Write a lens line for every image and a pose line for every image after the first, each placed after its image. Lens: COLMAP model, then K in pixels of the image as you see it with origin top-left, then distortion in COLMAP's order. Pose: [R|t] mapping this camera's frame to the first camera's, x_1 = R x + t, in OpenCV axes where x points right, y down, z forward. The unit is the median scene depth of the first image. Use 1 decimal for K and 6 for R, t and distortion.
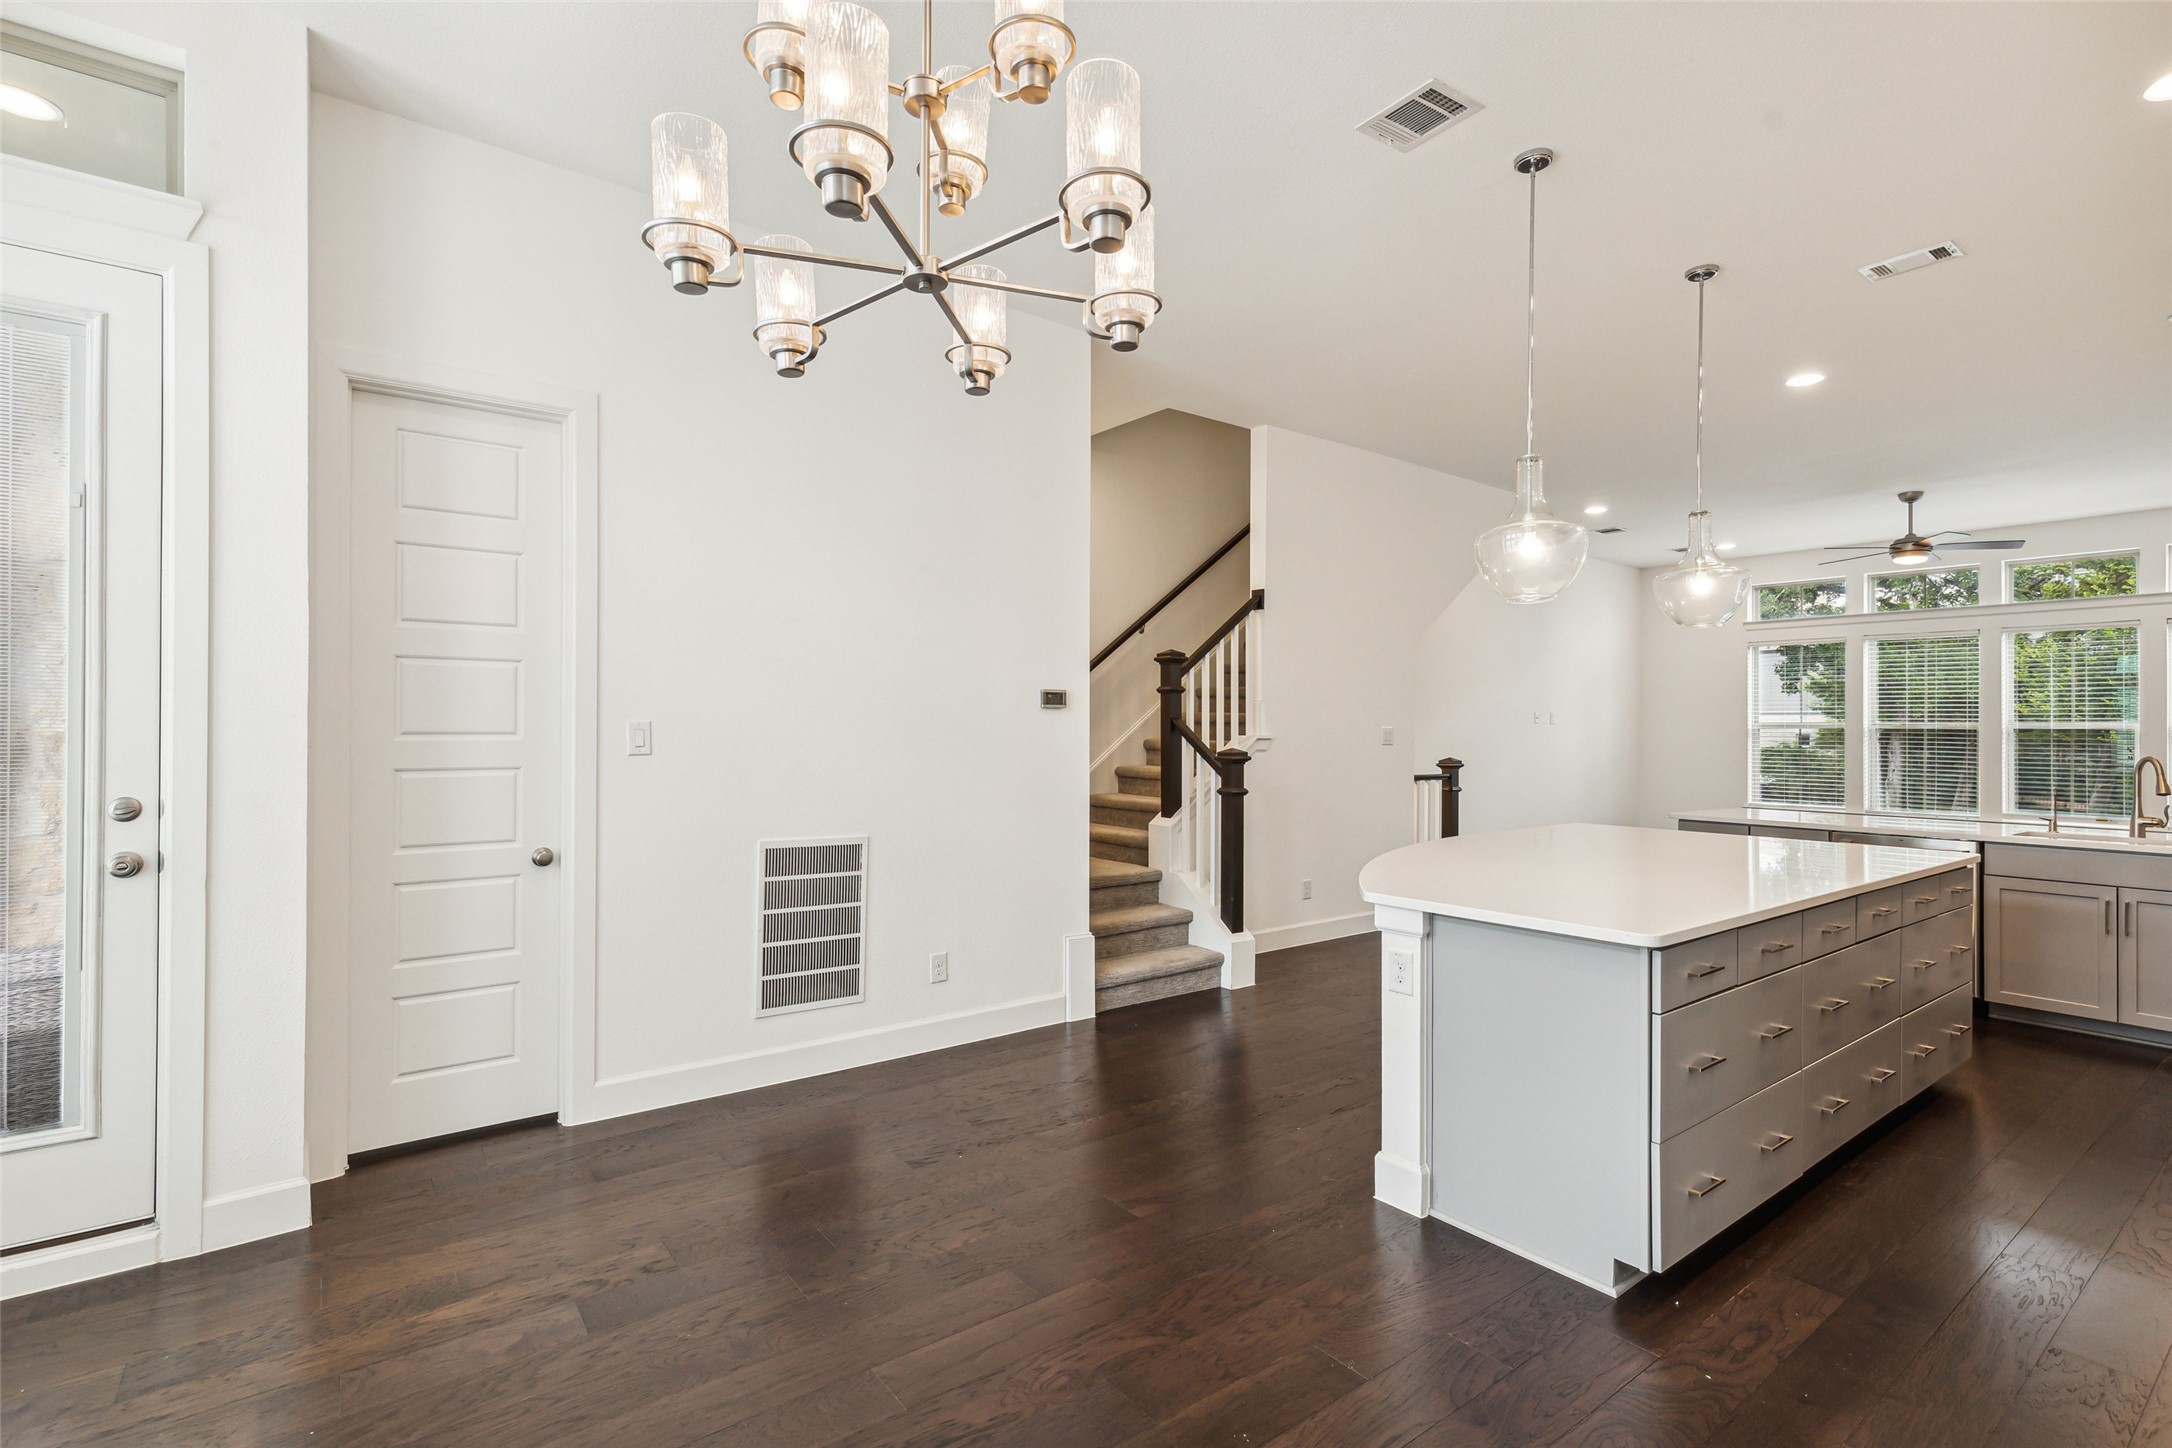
lens RADIAL K [[993.4, 0, 1084.5], [0, 993.4, 727.5], [0, 0, 1]] dist [0.004730, 0.000168]
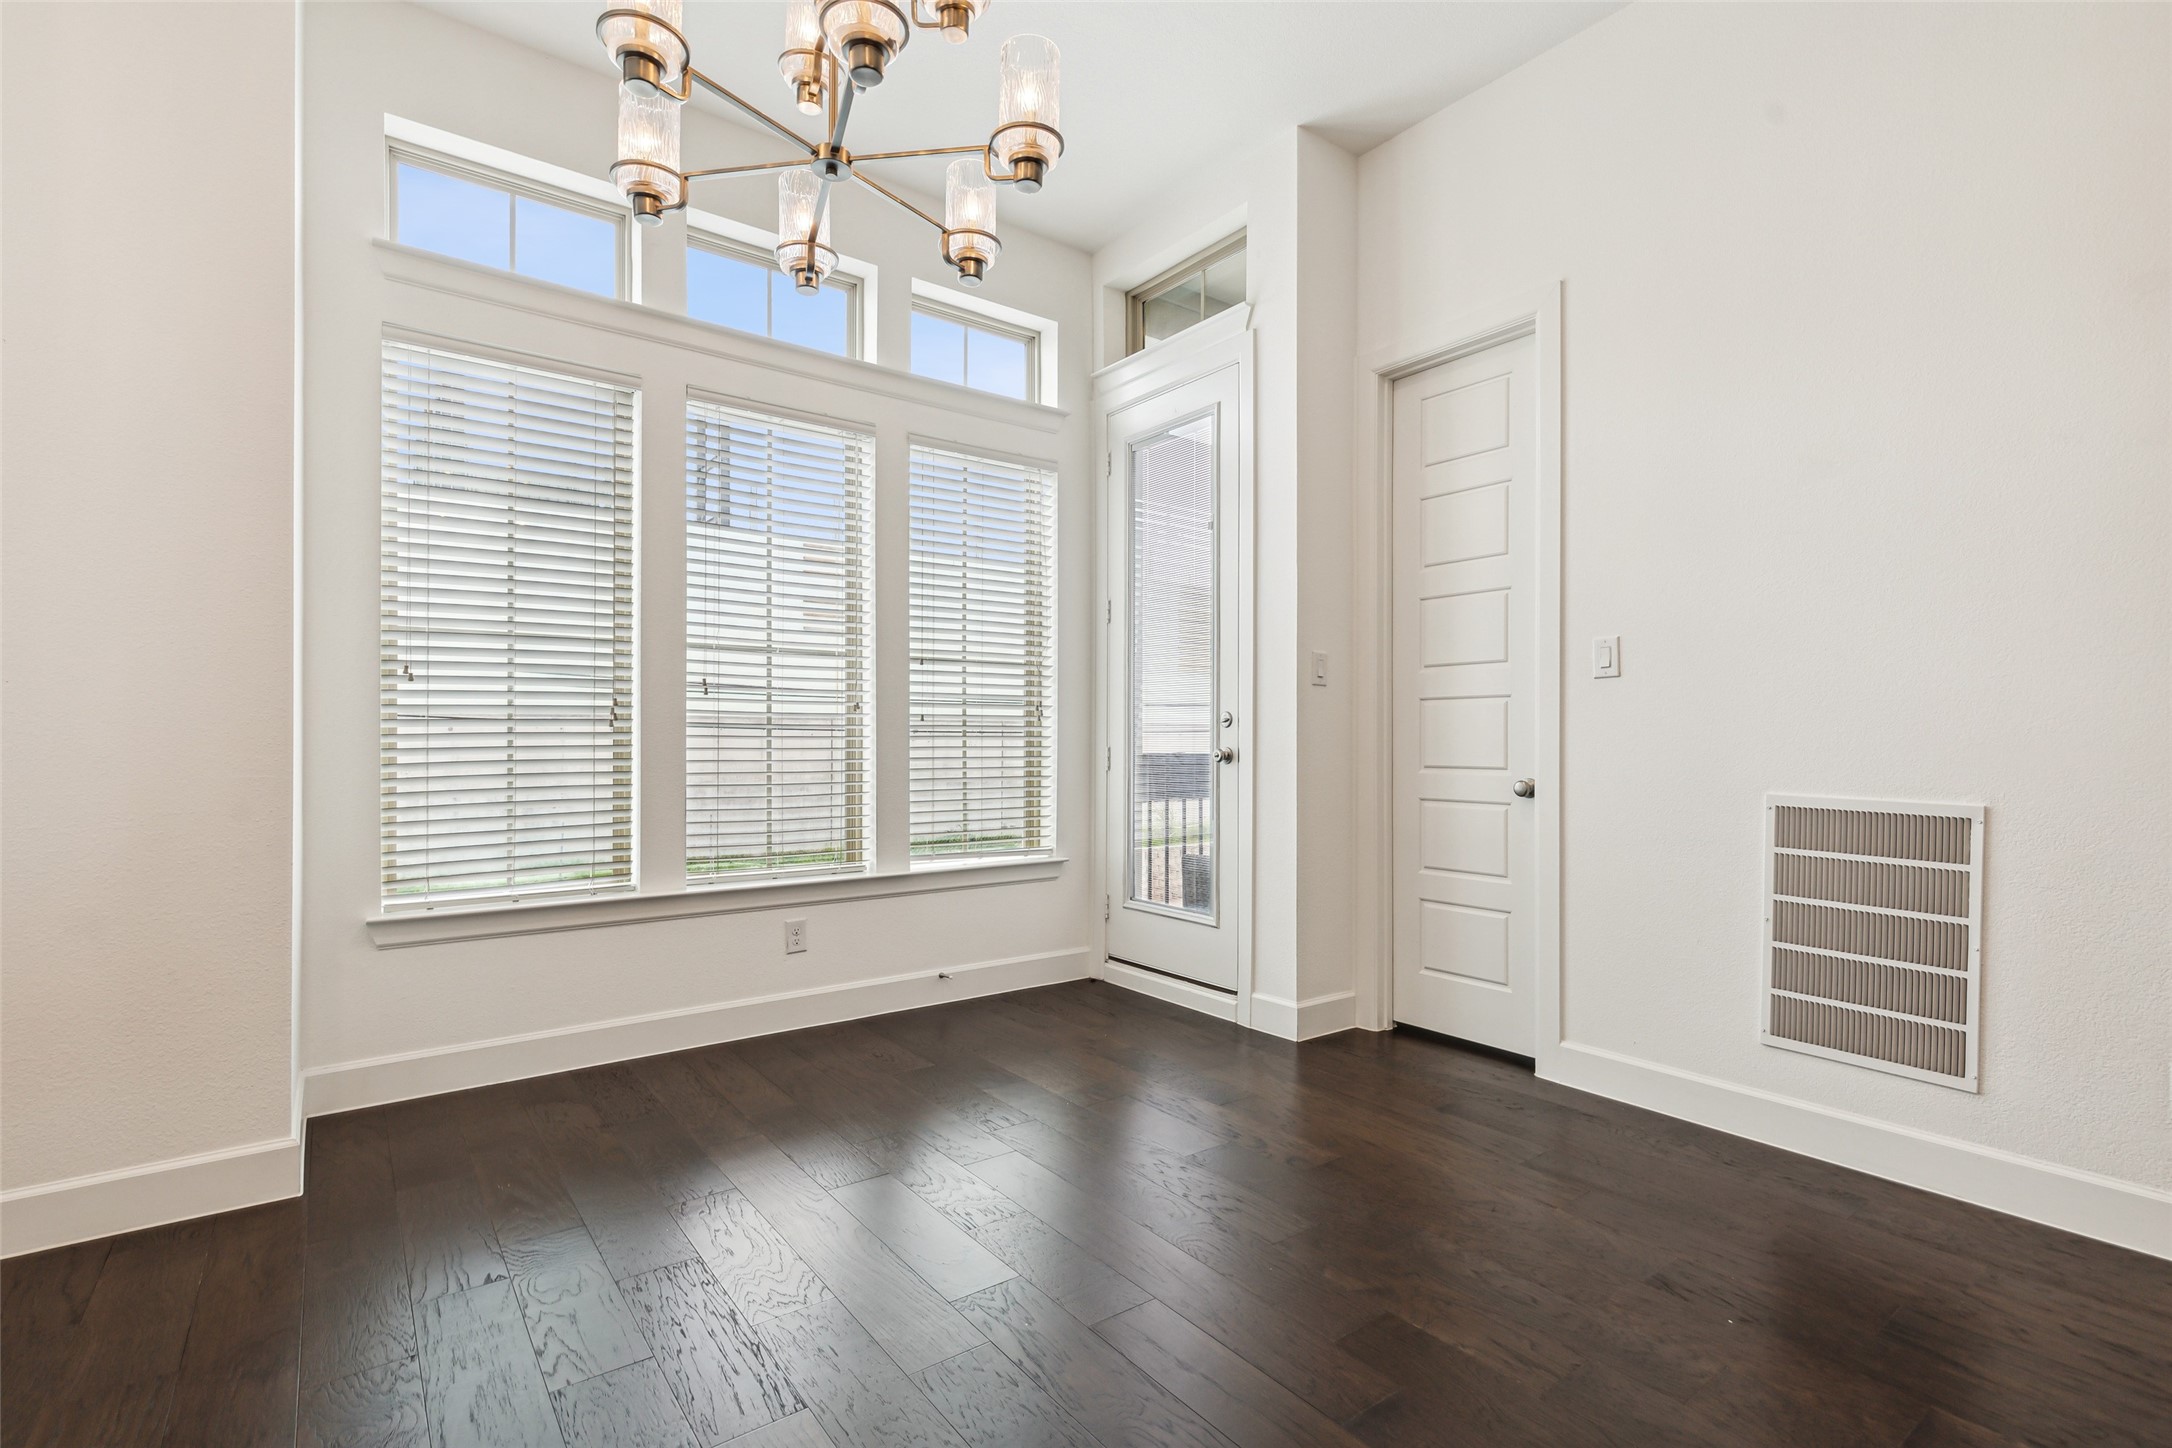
lens RADIAL K [[993.4, 0, 1077.9], [0, 993.4, 738.1], [0, 0, 1]] dist [0.004730, 0.000168]
pose [[-0.002770, -0.006780, -0.999973, 0.408410], [-0.002709, 0.999973, -0.006773, 0.087107], [0.999992, 0.002690, -0.002789, 0.554220]]
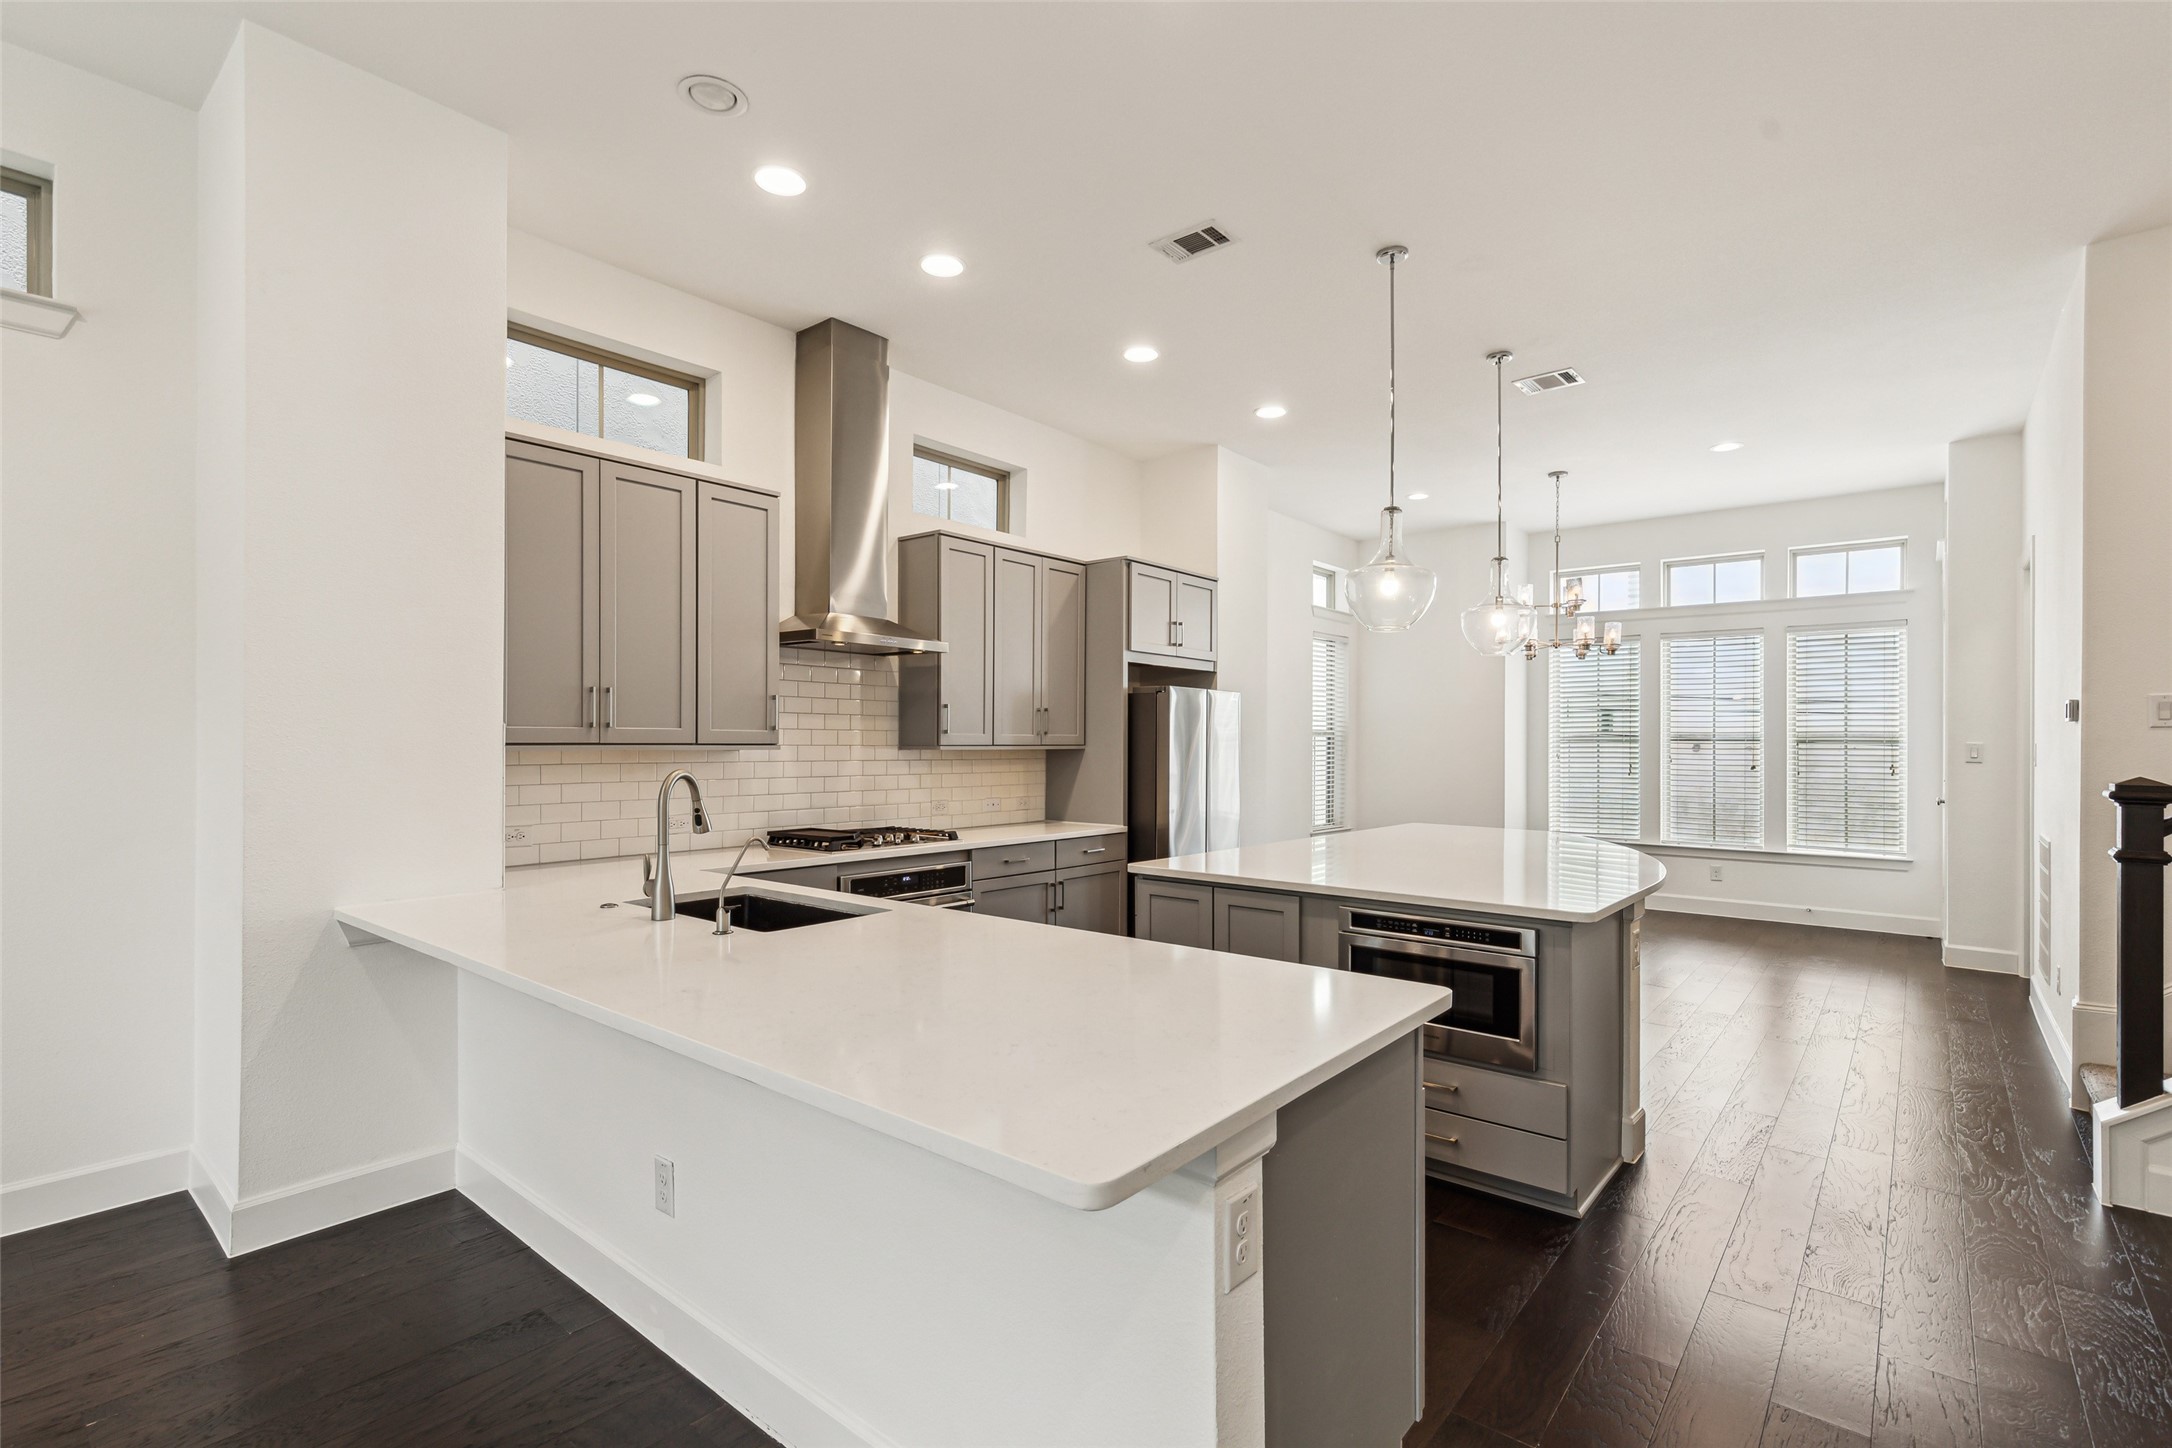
lens RADIAL K [[993.4, 0, 1080.9], [0, 993.4, 737.3], [0, 0, 1]] dist [0.004730, 0.000168]
pose [[-0.970008, -0.009857, -0.242874, 1.336207], [-0.008115, 0.999934, -0.008175, 0.007189], [0.242939, -0.005959, -0.970023, 2.133087]]
